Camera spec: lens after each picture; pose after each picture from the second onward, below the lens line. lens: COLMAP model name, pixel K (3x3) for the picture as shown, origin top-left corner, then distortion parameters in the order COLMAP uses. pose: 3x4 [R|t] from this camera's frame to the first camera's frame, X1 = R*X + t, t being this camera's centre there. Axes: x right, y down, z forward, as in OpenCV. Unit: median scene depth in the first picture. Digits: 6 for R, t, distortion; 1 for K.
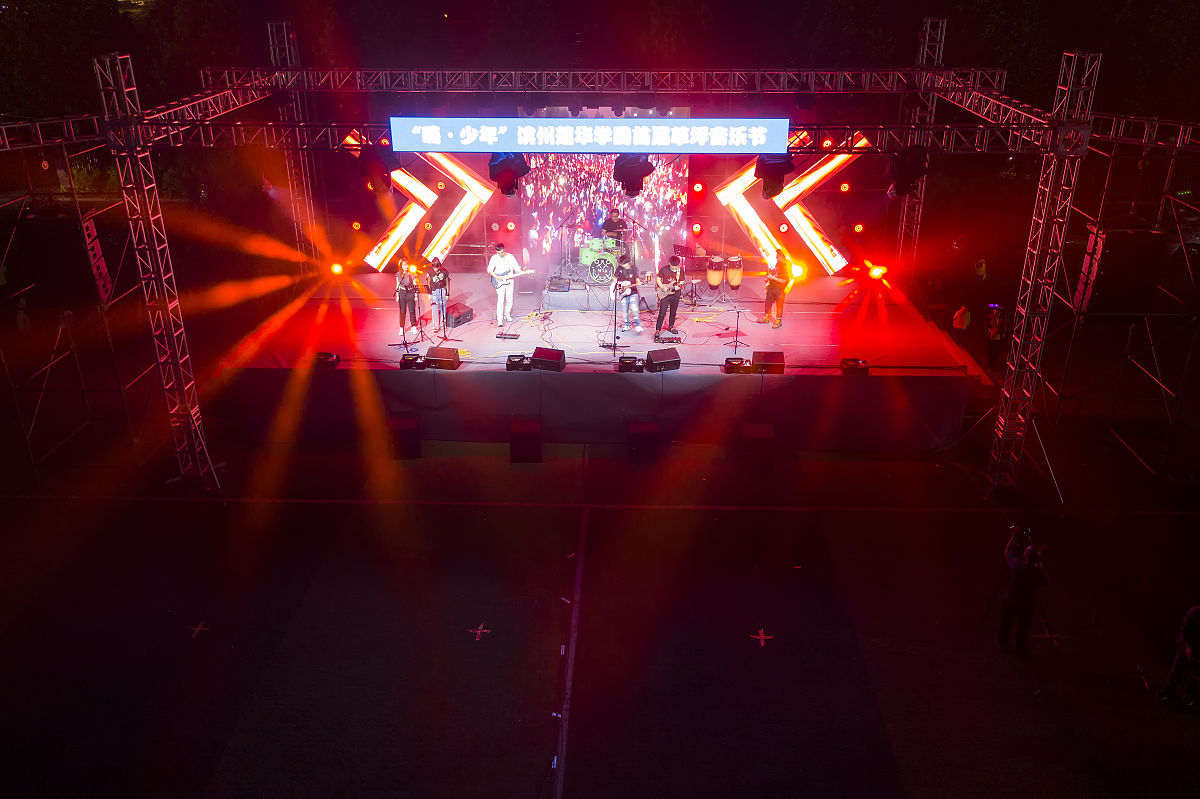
lens RADIAL K [[957.7, 0, 598.1], [0, 957.7, 399.2], [0, 0, 1]] dist [-0.002193, -0.008856]
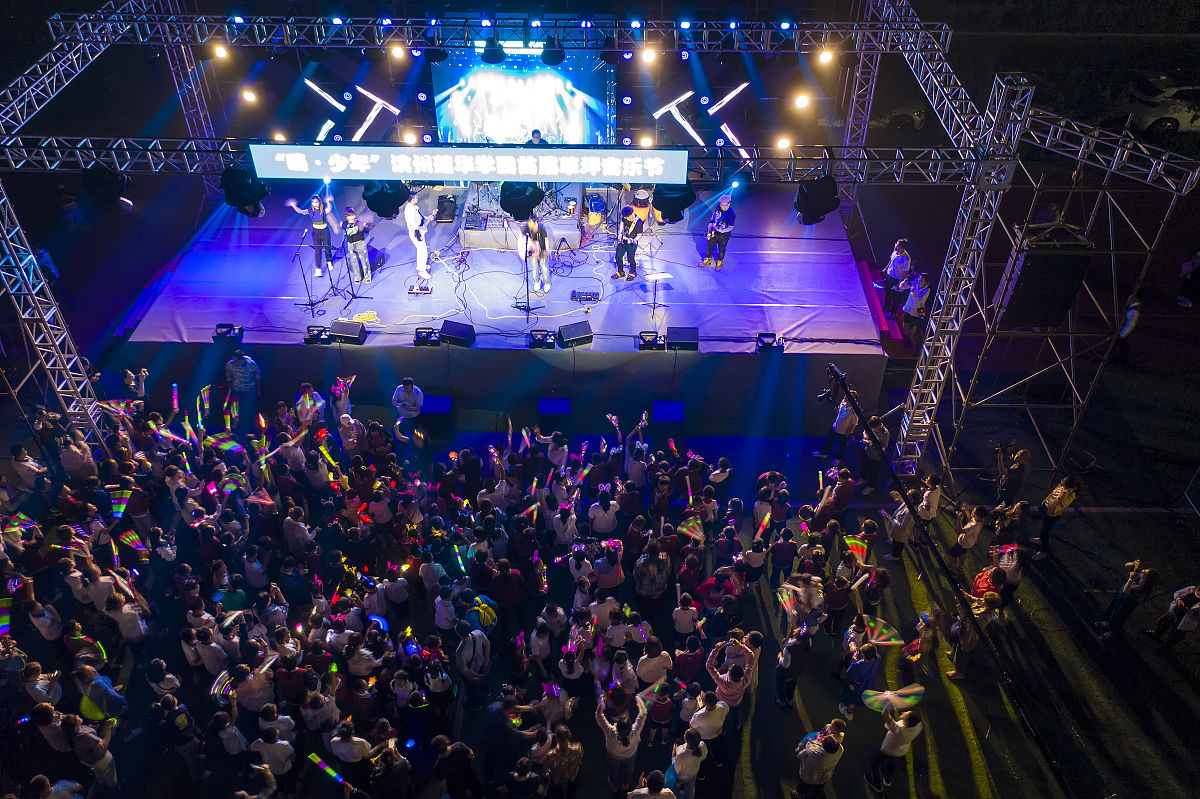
lens RADIAL K [[957.7, 0, 596.1], [0, 957.7, 401.9], [0, 0, 1]] dist [-0.002193, -0.008856]
pose [[0.999942, -0.004122, 0.009981, 0.079453], [0.001198, 0.960924, 0.276810, -0.244984], [-0.010732, -0.276781, 0.960873, 0.046953]]
